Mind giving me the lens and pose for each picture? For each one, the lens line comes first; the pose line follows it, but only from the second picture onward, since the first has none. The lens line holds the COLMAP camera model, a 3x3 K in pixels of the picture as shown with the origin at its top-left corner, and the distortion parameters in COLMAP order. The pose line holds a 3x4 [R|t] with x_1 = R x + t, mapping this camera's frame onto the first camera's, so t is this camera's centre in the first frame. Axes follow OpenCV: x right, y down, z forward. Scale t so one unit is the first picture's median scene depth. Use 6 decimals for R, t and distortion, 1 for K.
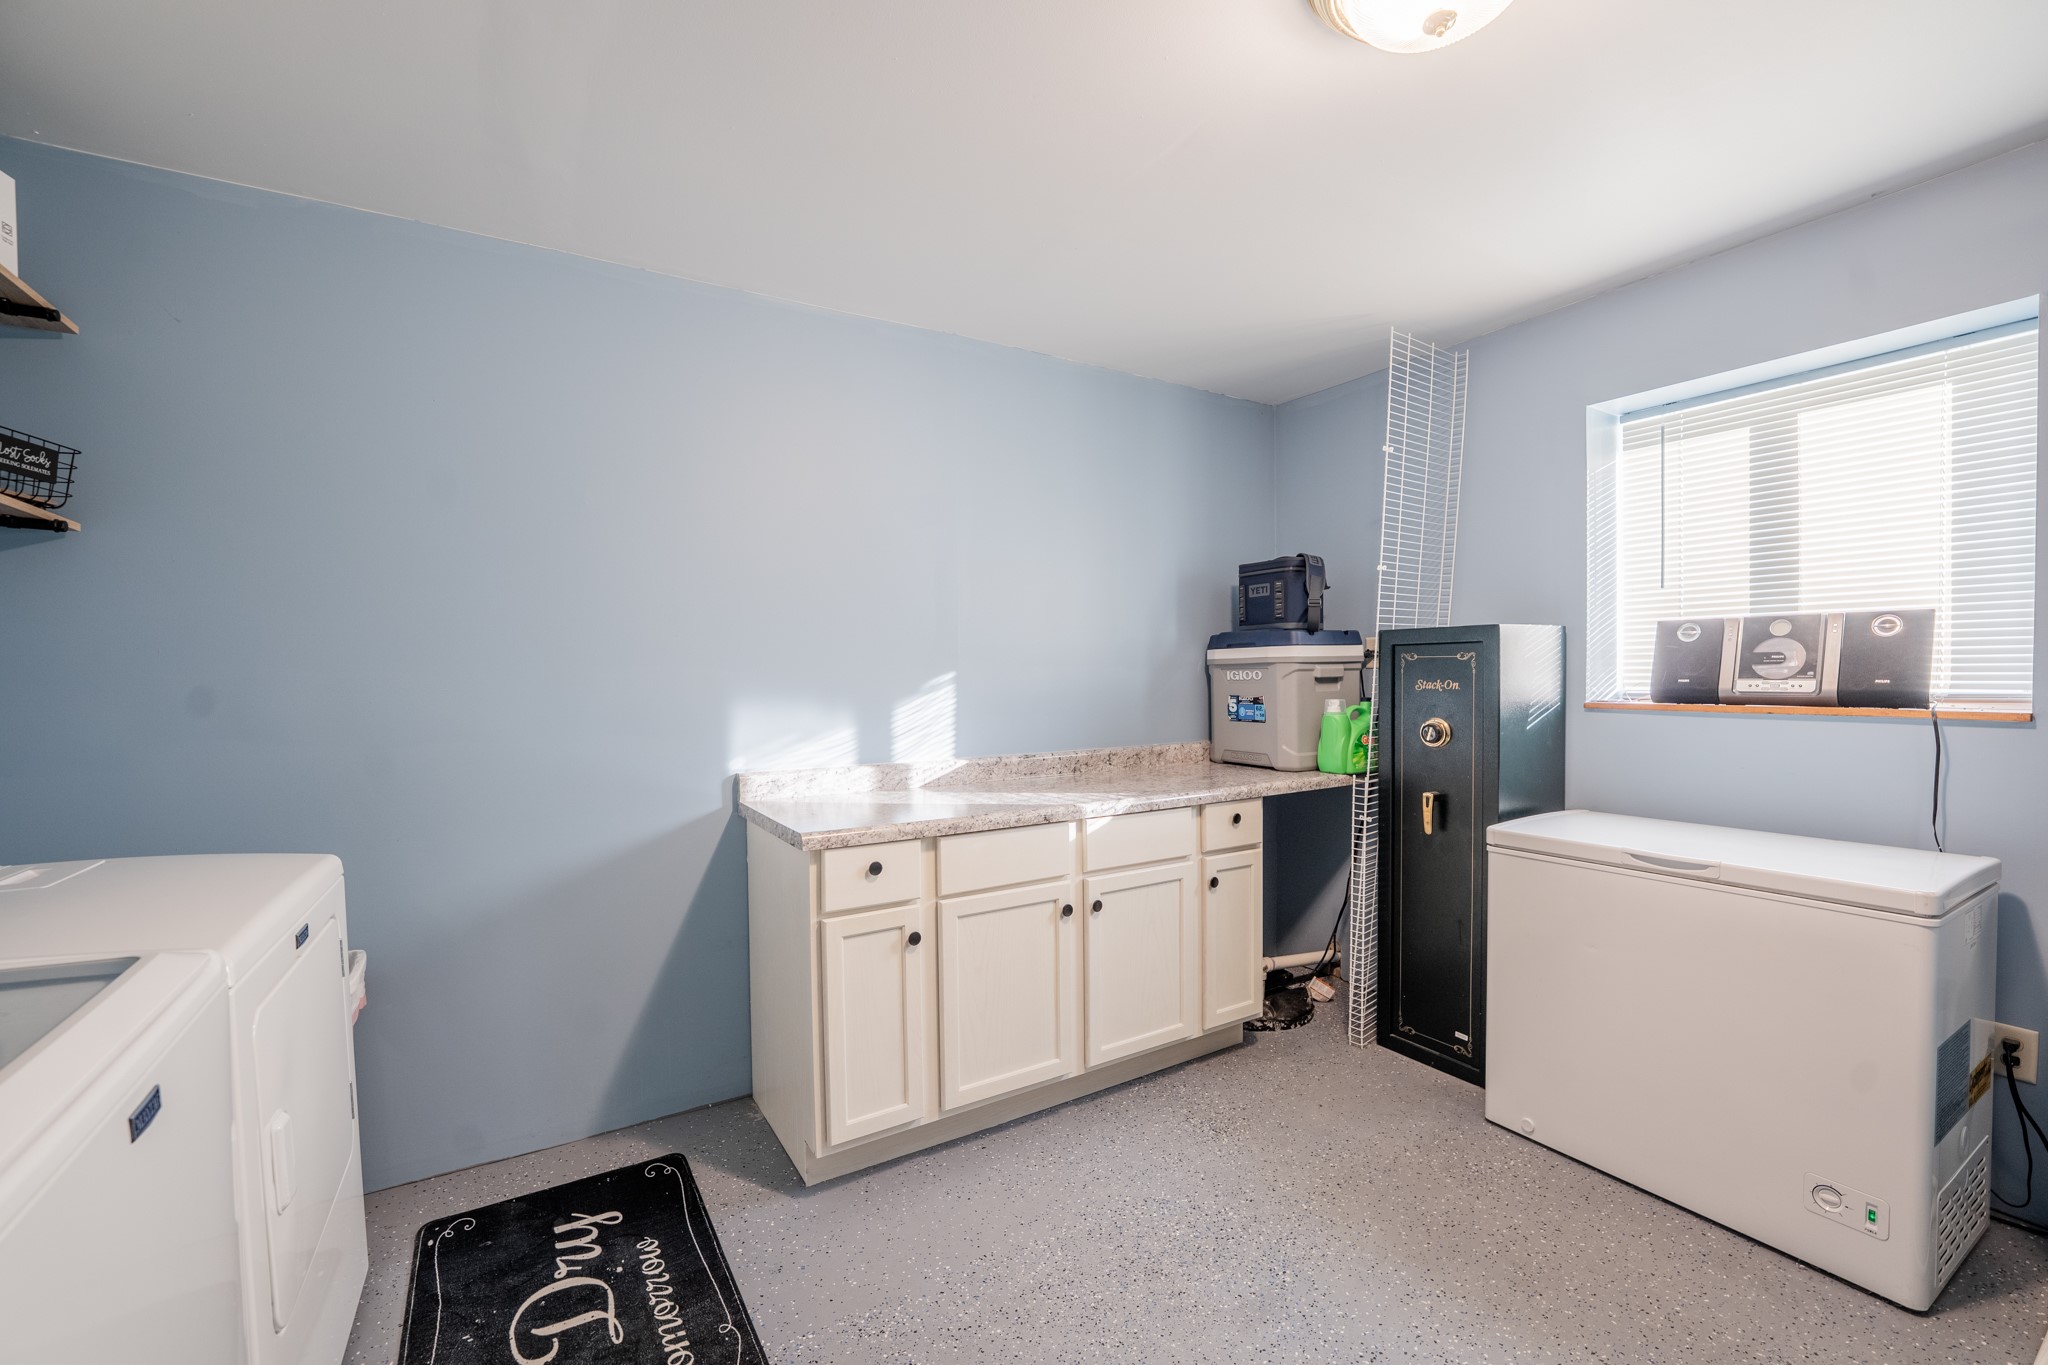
lens RADIAL K [[831.8, 0, 1016.3], [0, 831.8, 694.5], [0, 0, 1]] dist [-0.026655, 0.002035]
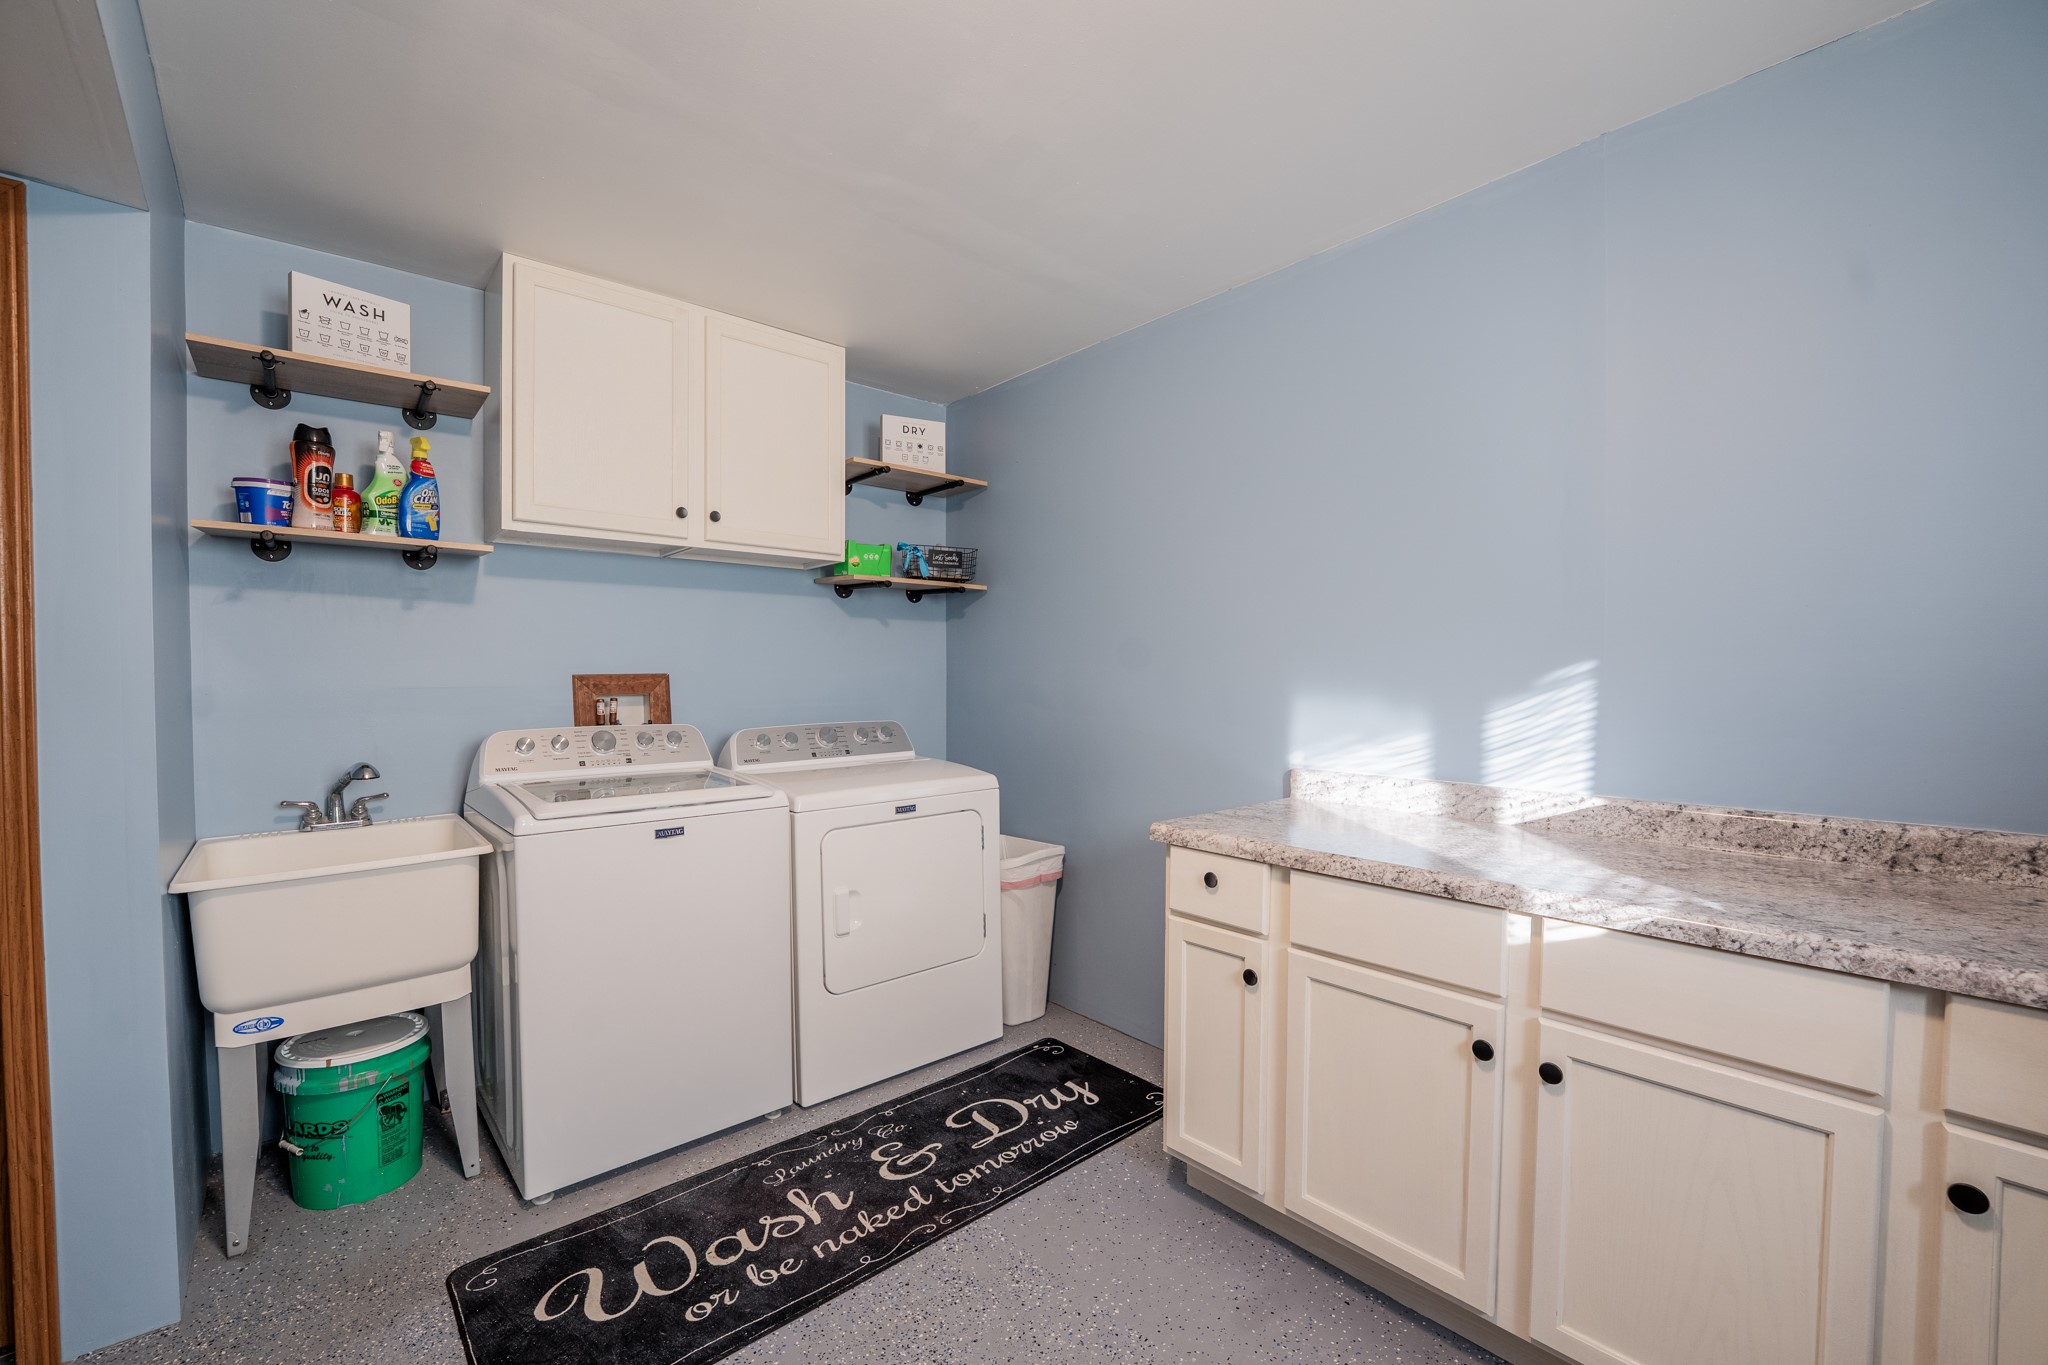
lens RADIAL K [[831.8, 0, 1016.3], [0, 831.8, 694.5], [0, 0, 1]] dist [-0.026655, 0.002035]
pose [[0.165540, 0.034686, -0.985593, 0.530192], [-0.020662, 0.999284, 0.031697, -0.013089], [0.985987, 0.015118, 0.166138, 0.497026]]
